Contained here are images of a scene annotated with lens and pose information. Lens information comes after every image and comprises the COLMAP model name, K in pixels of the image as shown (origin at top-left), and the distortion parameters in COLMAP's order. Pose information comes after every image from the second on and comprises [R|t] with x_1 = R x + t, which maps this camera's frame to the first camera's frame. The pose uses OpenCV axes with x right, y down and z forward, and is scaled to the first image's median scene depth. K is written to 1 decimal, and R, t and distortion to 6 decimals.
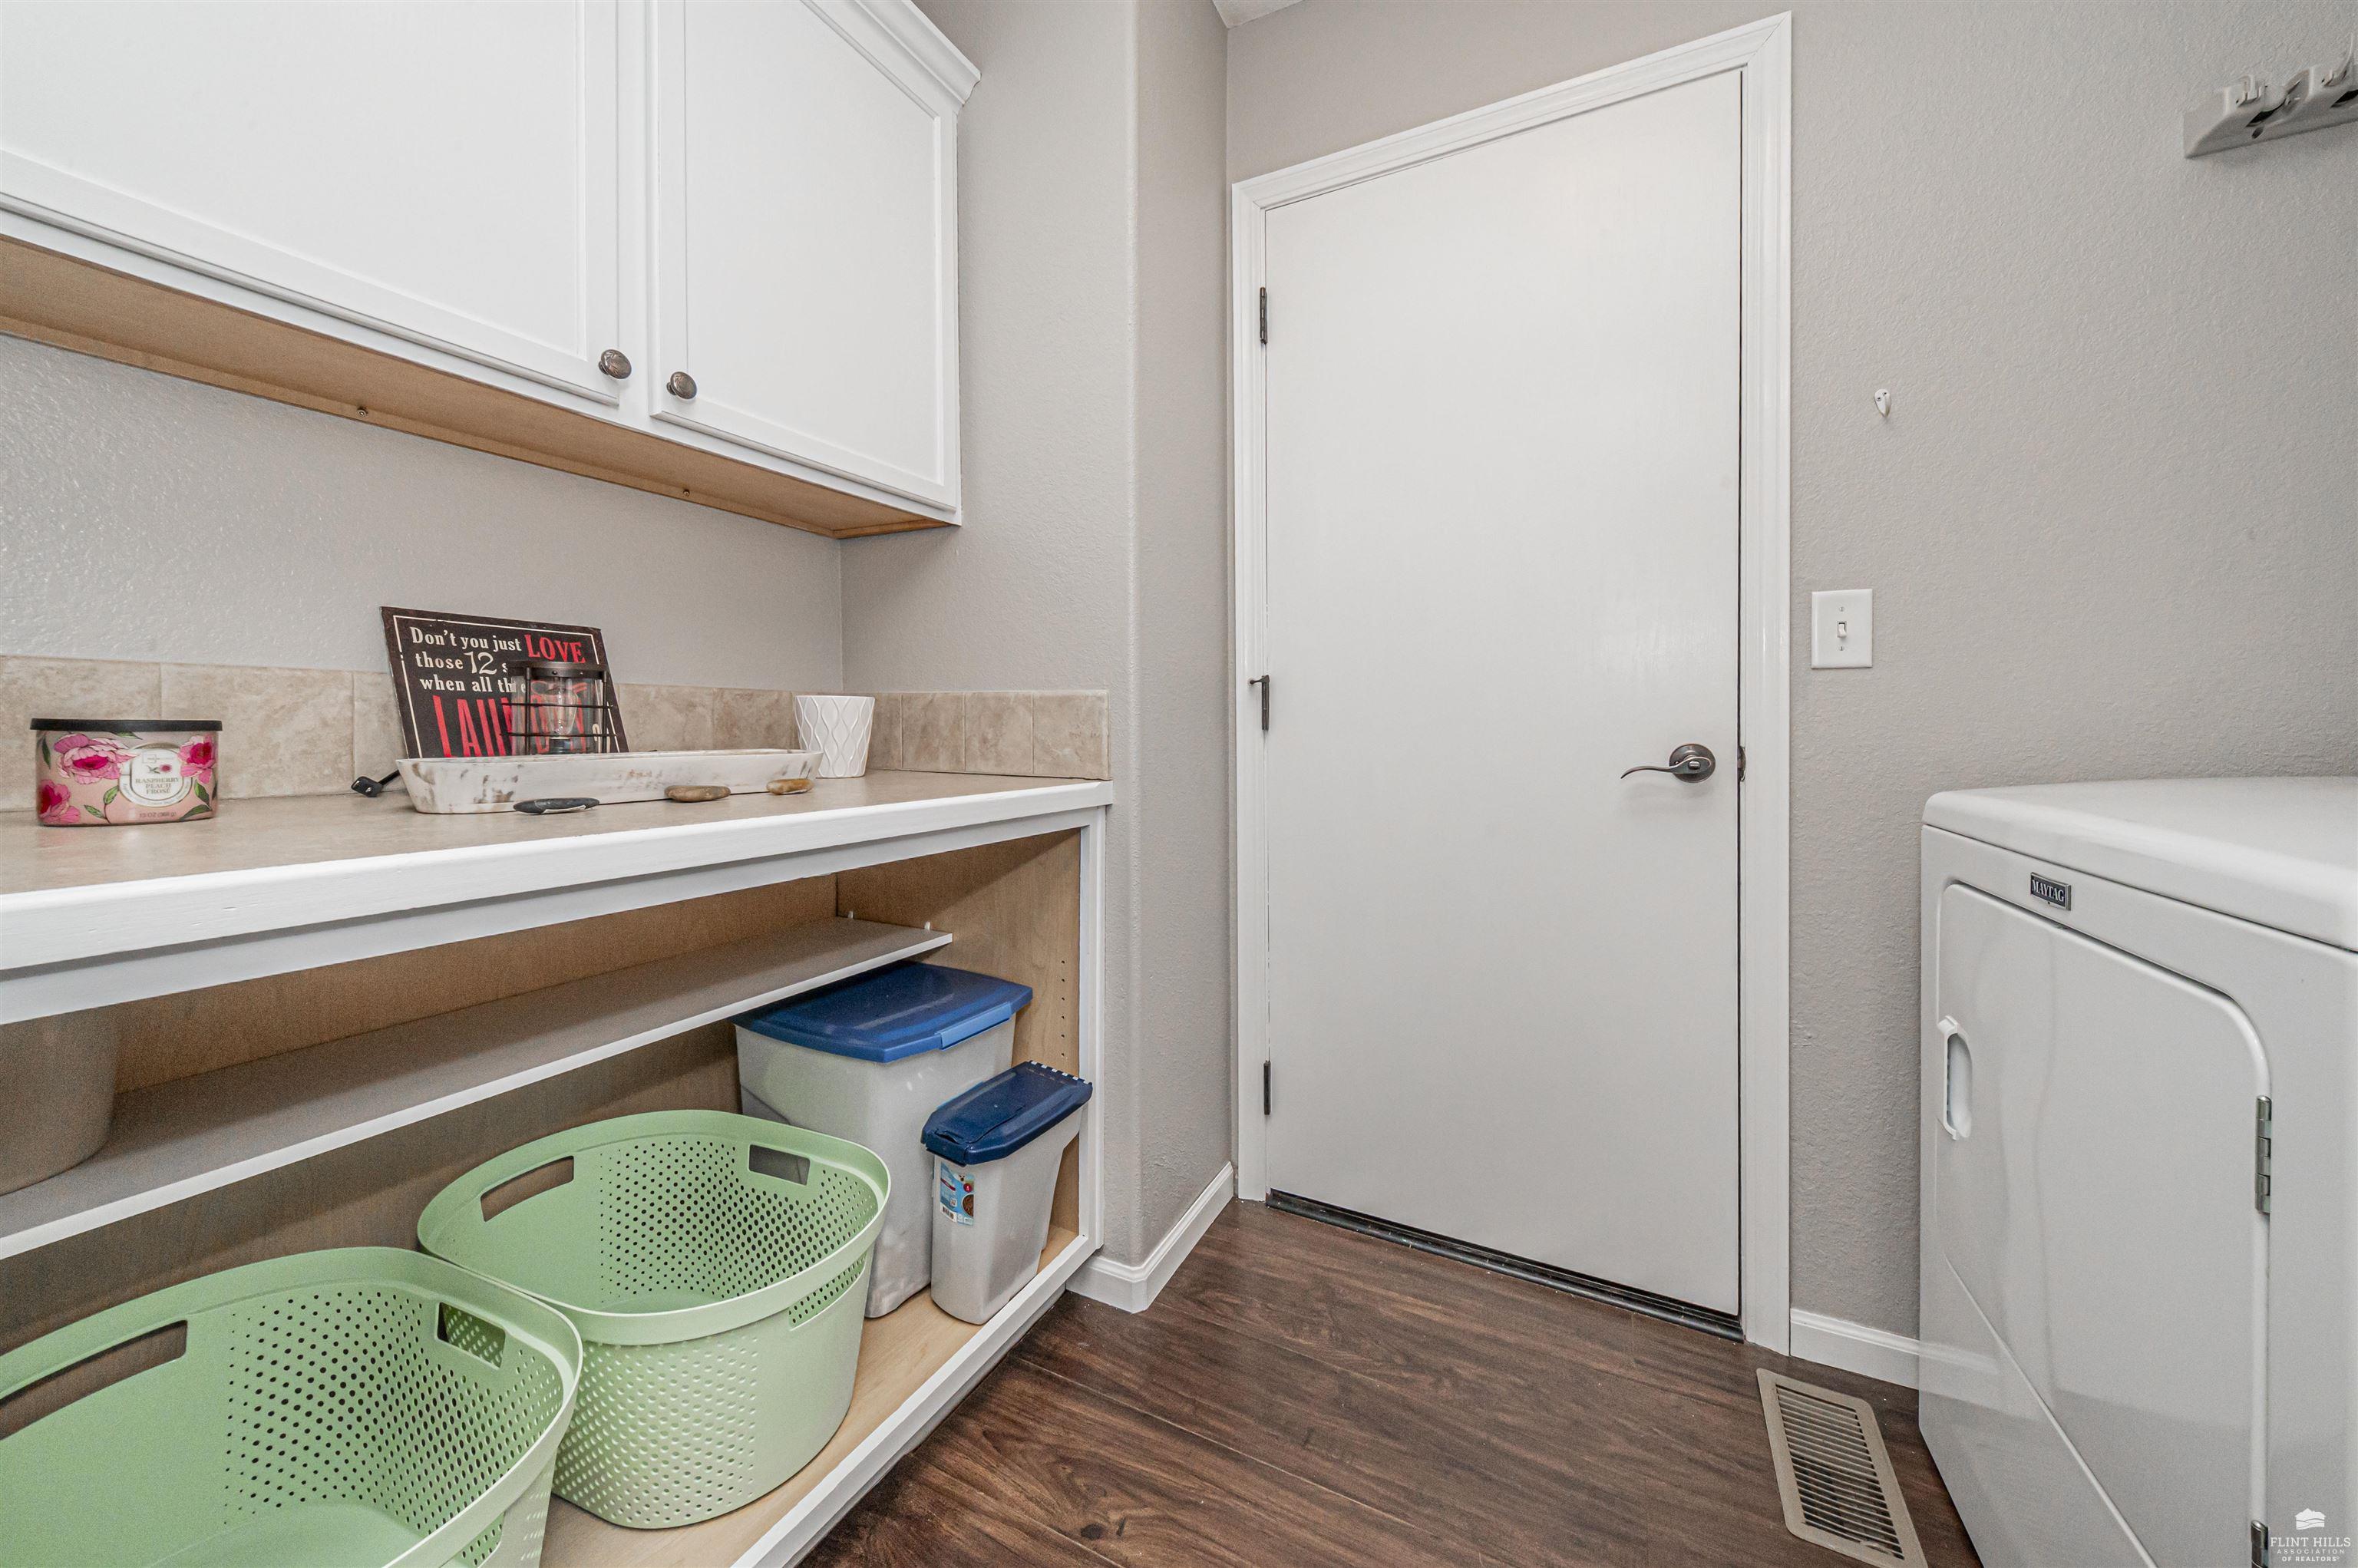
lens RADIAL K [[830.8, 0, 1190.5], [0, 830.8, 725.1], [0, 0, 1]] dist [0.000322, -0.004128]
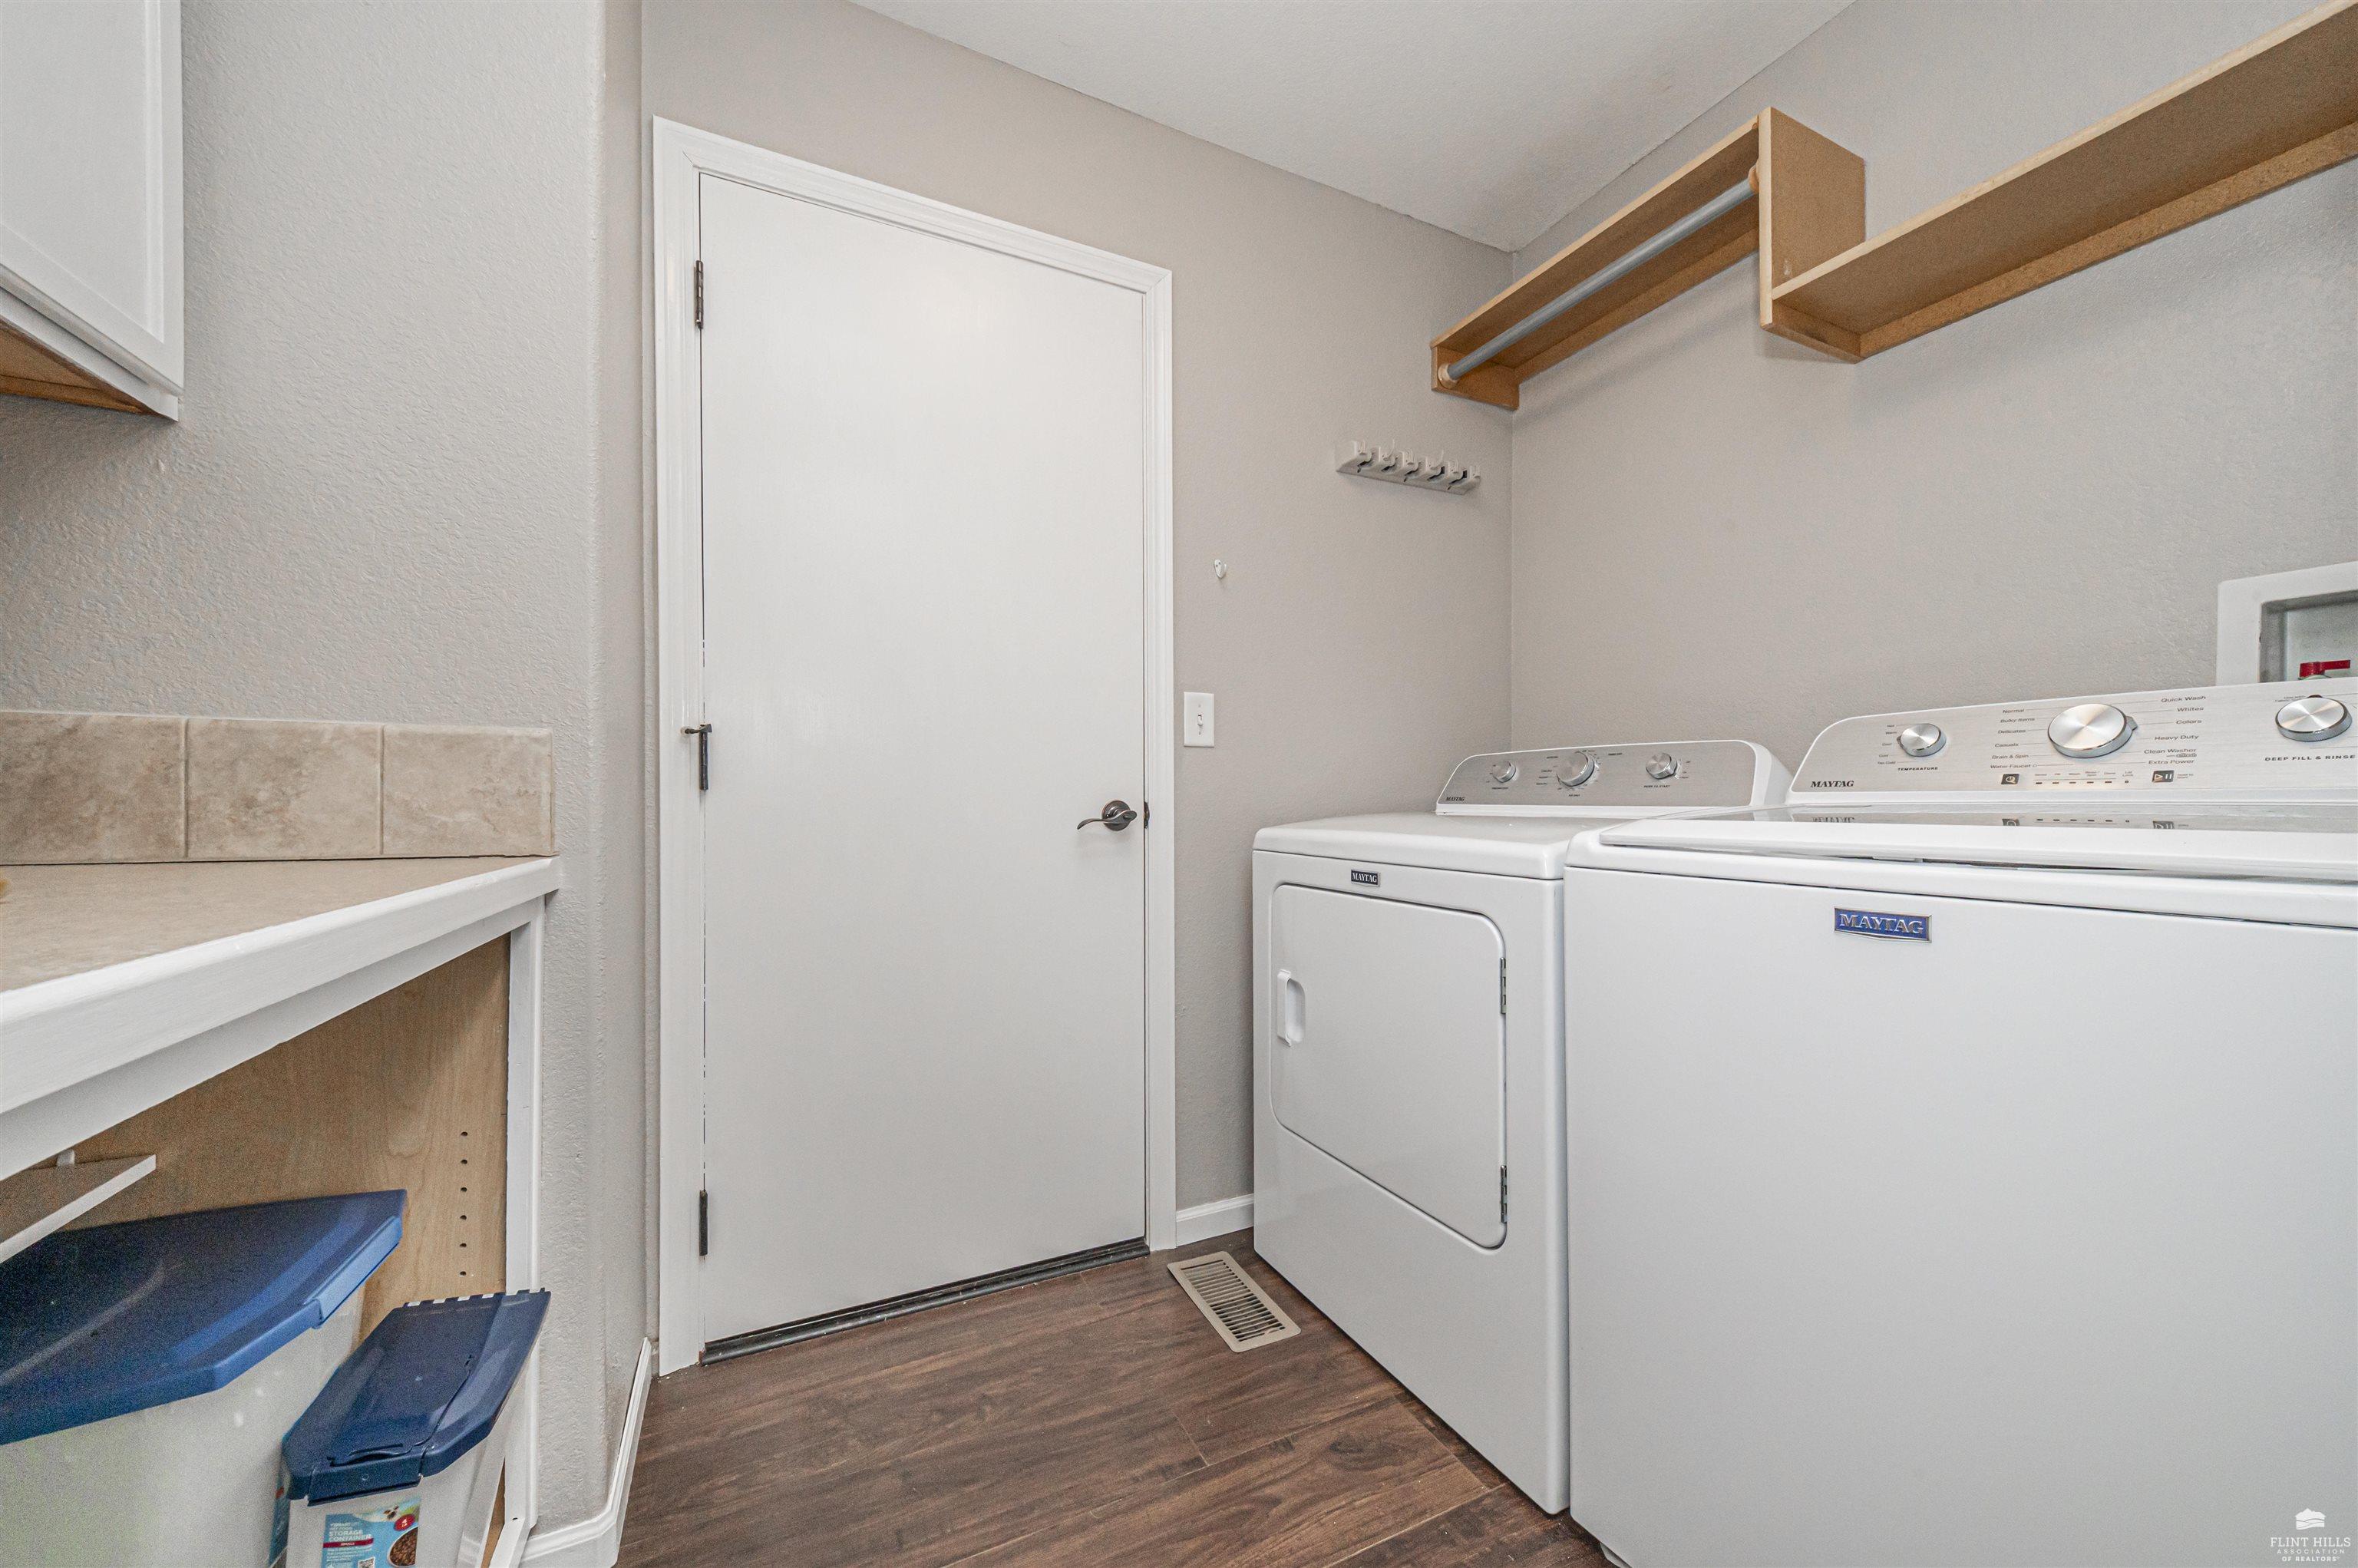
lens RADIAL K [[827.0, 0, 1187.7], [0, 827.0, 780.8], [0, 0, 1]] dist [0.000666, -0.005148]
pose [[0.606428, 0.014096, 0.795013, -0.344173], [0.000631, 0.999834, -0.018209, 0.015666], [-0.795138, 0.011545, 0.606319, 0.139909]]
